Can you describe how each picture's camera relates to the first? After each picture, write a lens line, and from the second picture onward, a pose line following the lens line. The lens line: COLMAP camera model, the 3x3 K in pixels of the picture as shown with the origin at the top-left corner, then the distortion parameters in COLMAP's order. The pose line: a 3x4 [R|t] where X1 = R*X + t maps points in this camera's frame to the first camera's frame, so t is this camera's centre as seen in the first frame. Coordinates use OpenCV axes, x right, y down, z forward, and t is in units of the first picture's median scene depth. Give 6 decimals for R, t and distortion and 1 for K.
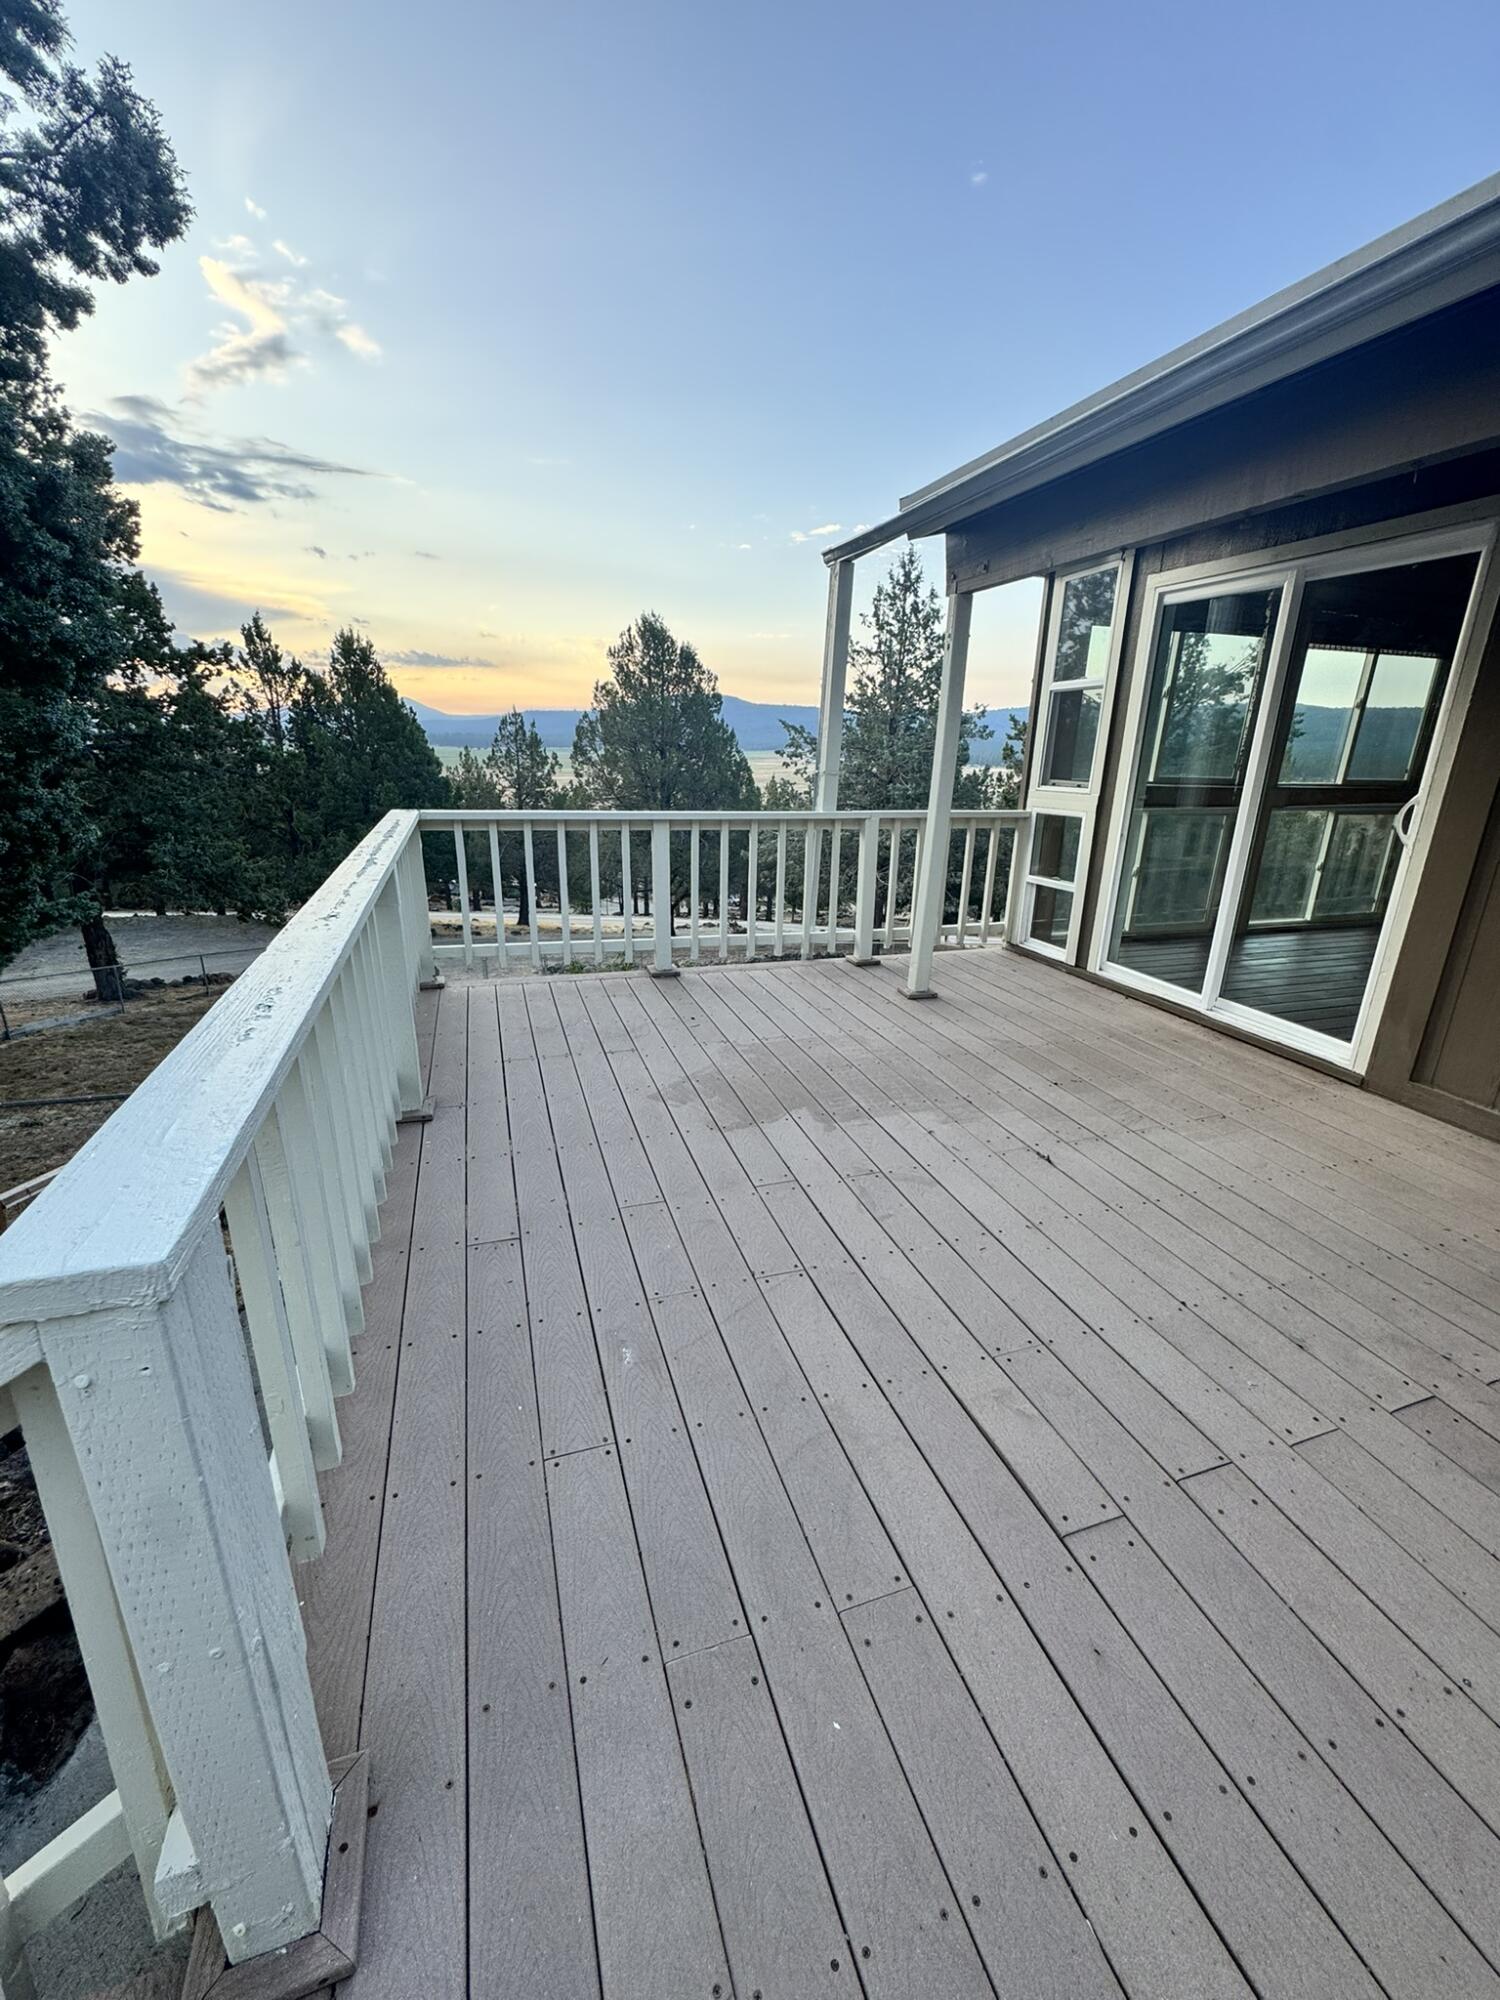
lens RADIAL K [[806.1, 0, 753.0], [0, 806.1, 1001.5], [0, 0, 1]] dist [-0.000610, -0.000242]
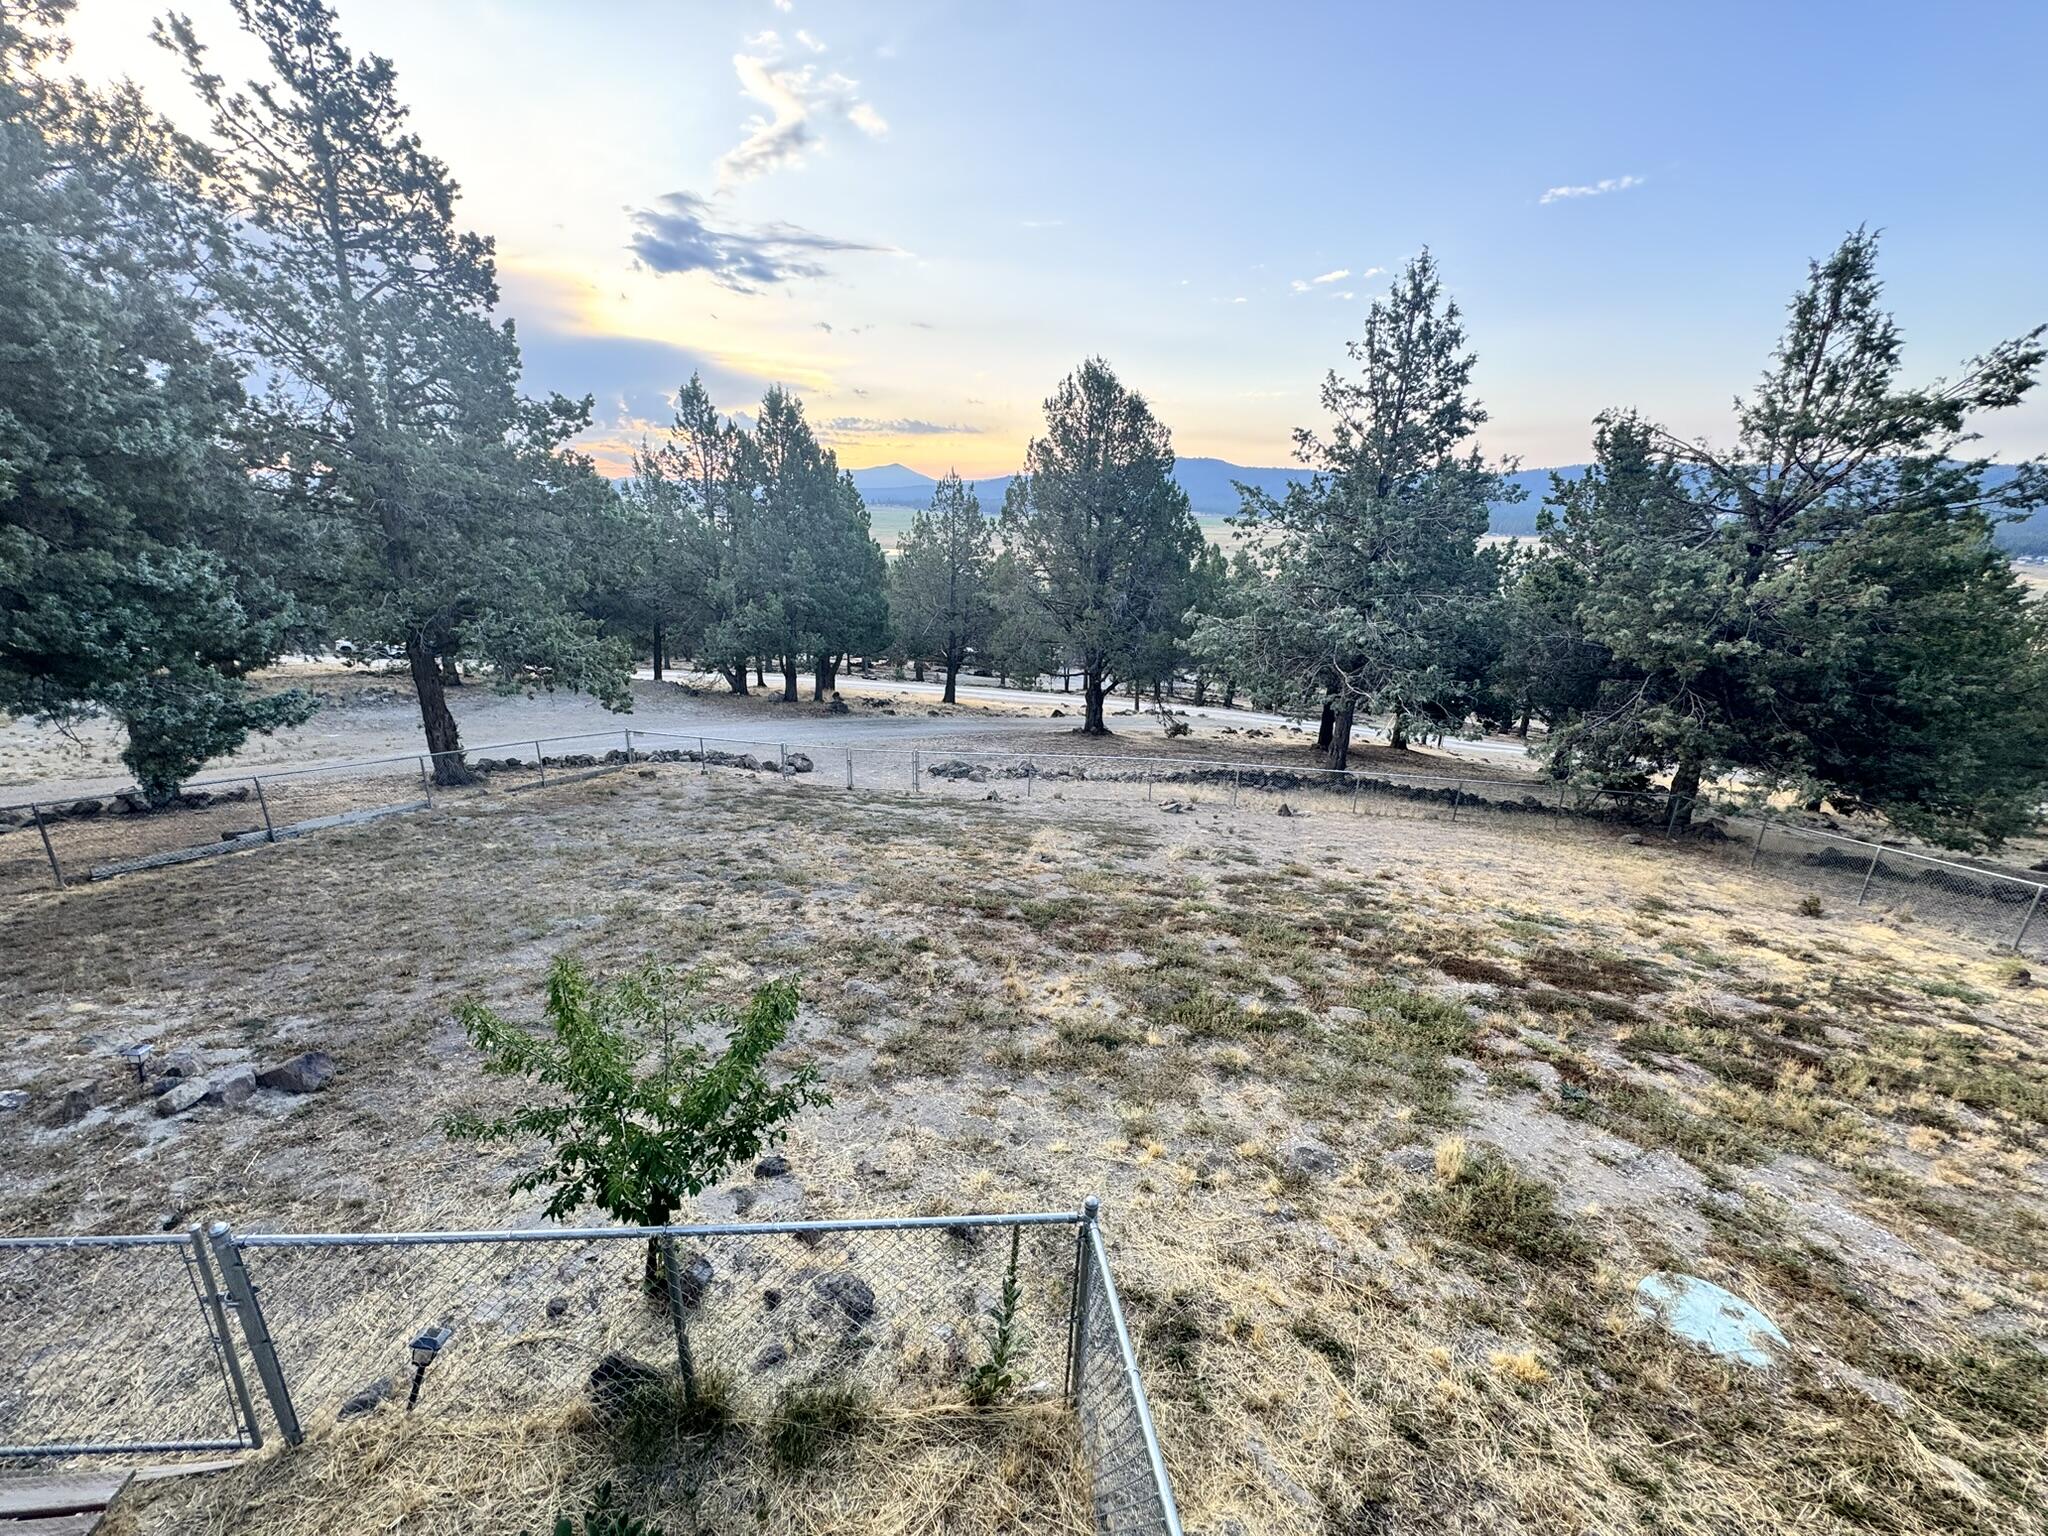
lens RADIAL K [[825.4, 0, 1025.8], [0, 825.4, 764.6], [0, 0, 1]] dist [-0.000610, -0.000242]
pose [[0.971158, 0.072501, -0.227145, 0.031279], [-0.074506, 0.997221, -0.000250, -0.039334], [0.226495, 0.017167, 0.973861, 0.122857]]
